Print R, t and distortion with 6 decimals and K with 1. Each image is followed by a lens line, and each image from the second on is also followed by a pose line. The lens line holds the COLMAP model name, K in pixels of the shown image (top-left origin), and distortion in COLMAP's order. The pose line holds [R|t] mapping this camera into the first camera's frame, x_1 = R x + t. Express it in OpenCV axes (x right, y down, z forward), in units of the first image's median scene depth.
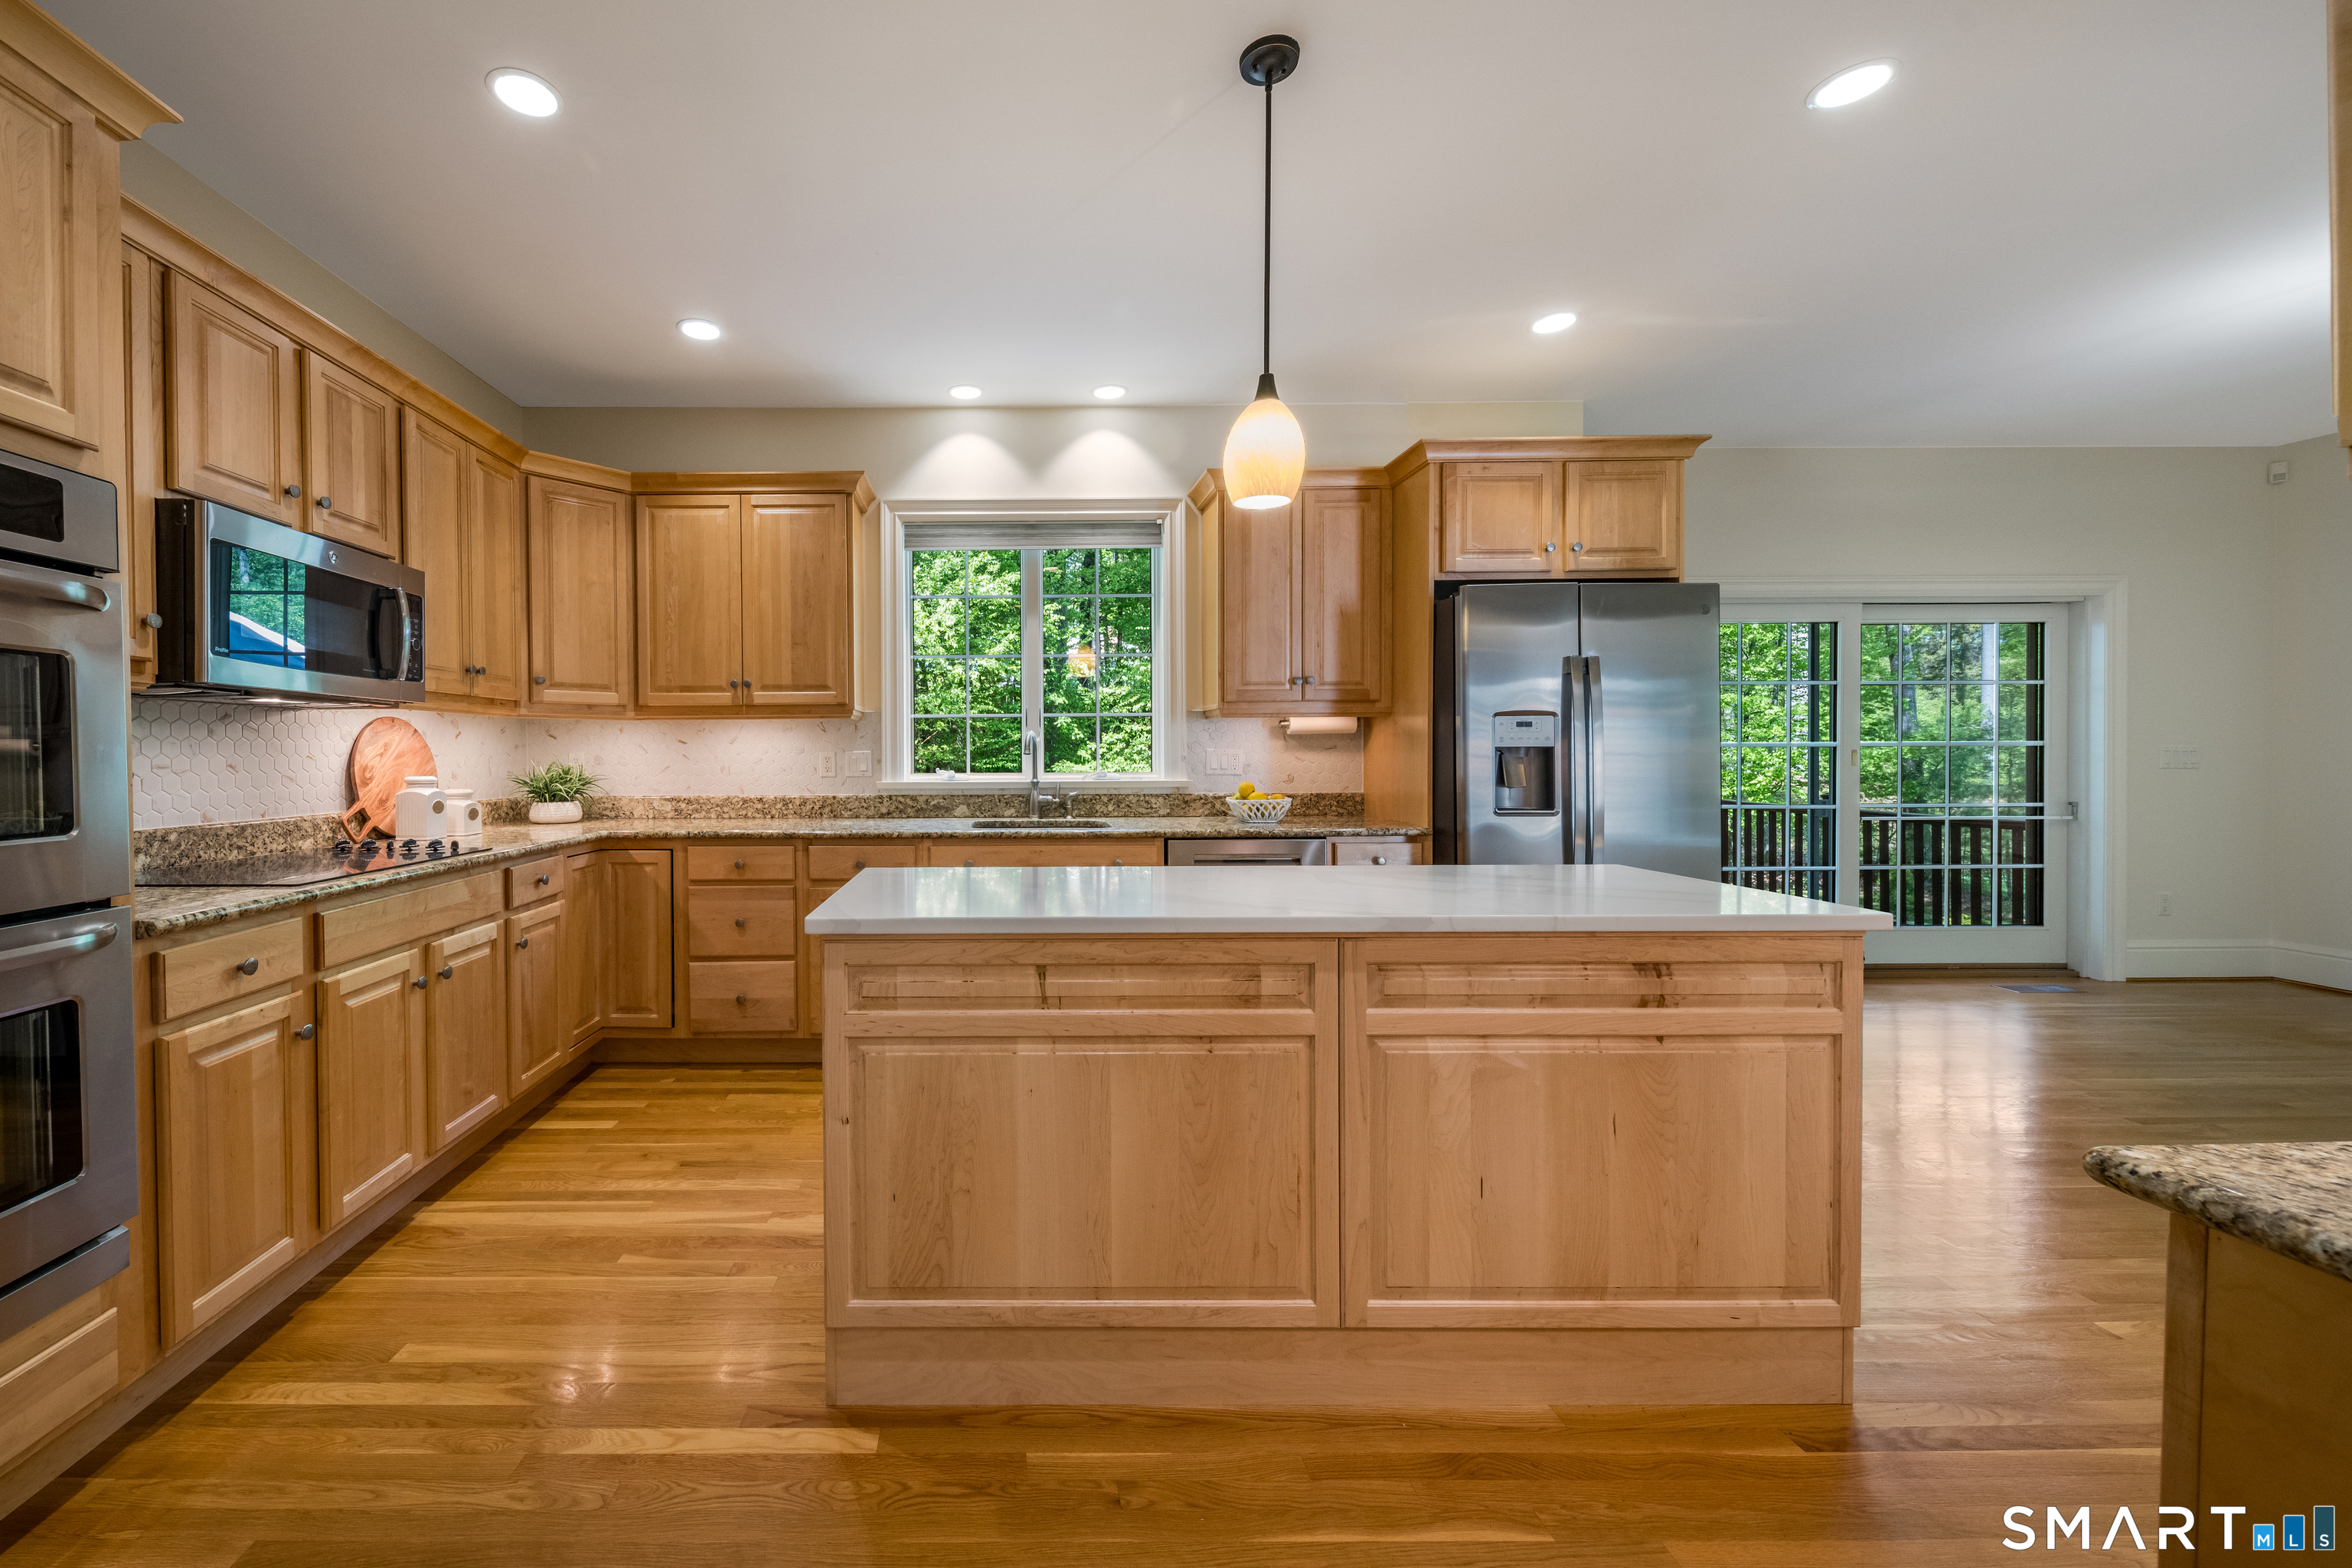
lens RADIAL K [[858.9, 0, 1174.7], [0, 858.9, 771.5], [0, 0, 1]] dist [0.001112, 0.000095]
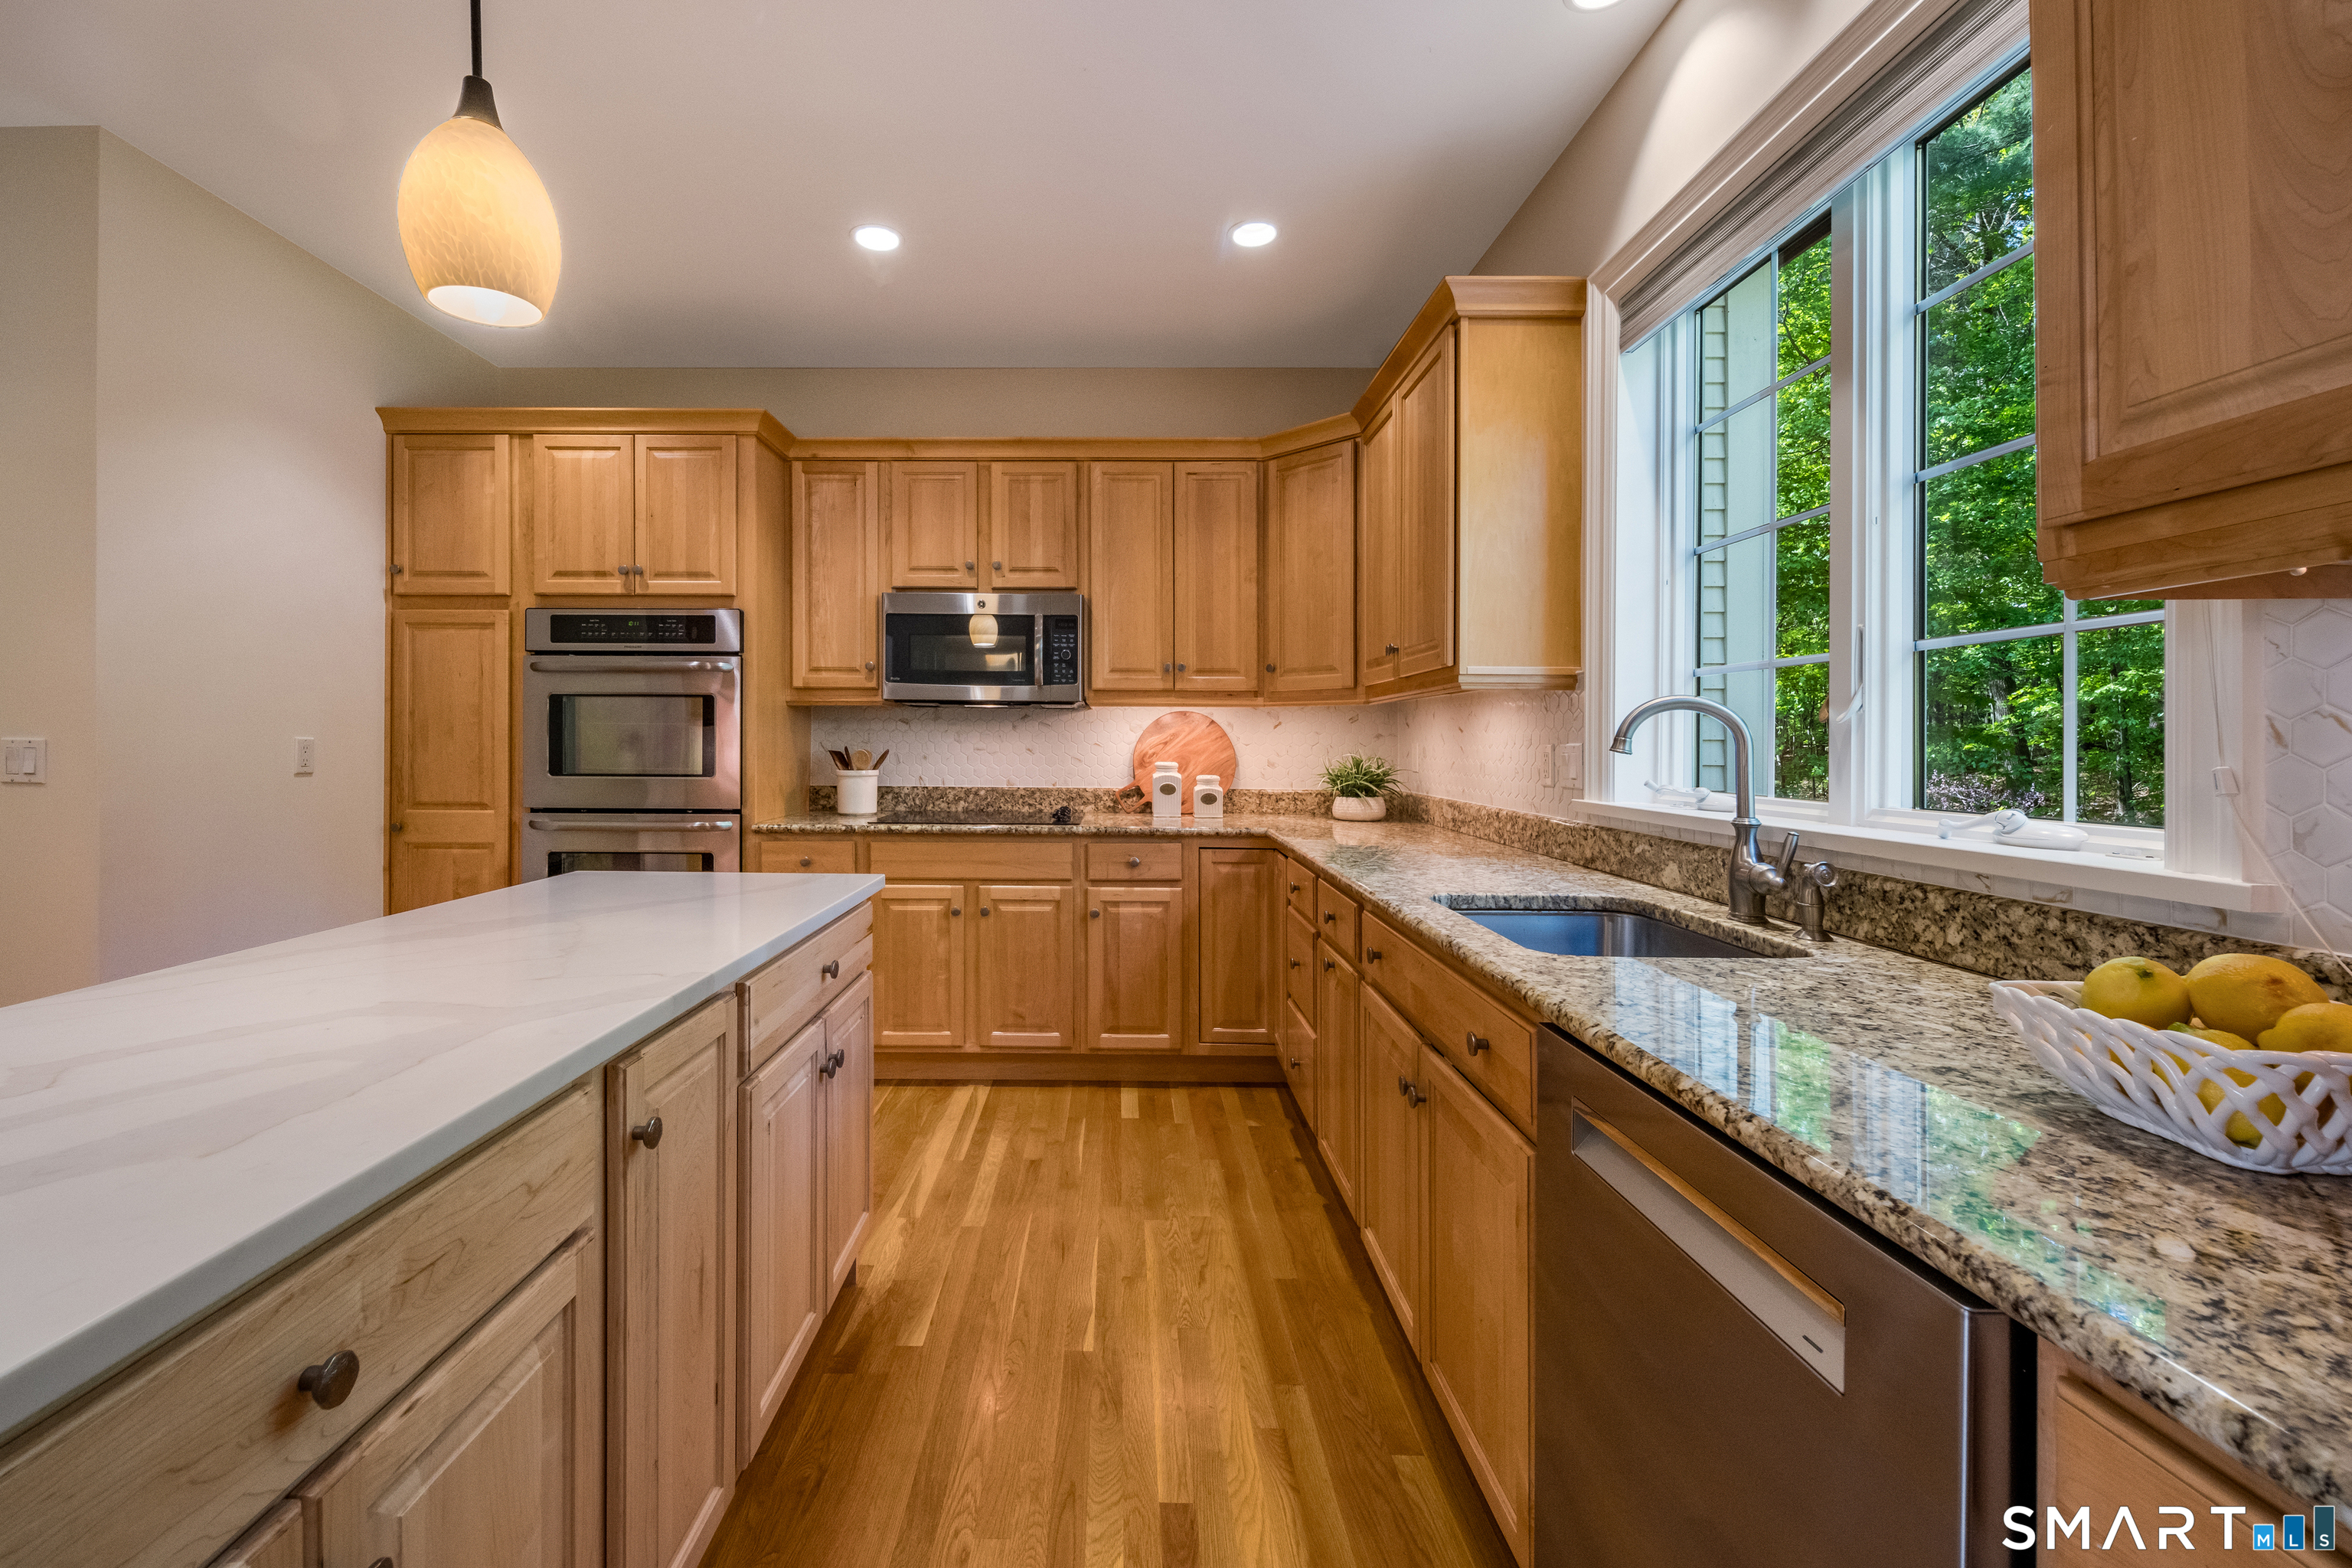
lens RADIAL K [[1077.9, 0, 1177.9], [0, 1077.9, 756.5], [0, 0, 1]] dist [0.000589, 0.000018]
pose [[-0.195209, 0.016149, -0.980629, 0.628428], [-0.025886, 0.999431, 0.021612, -0.038217], [0.980420, 0.029604, -0.194680, 1.465863]]
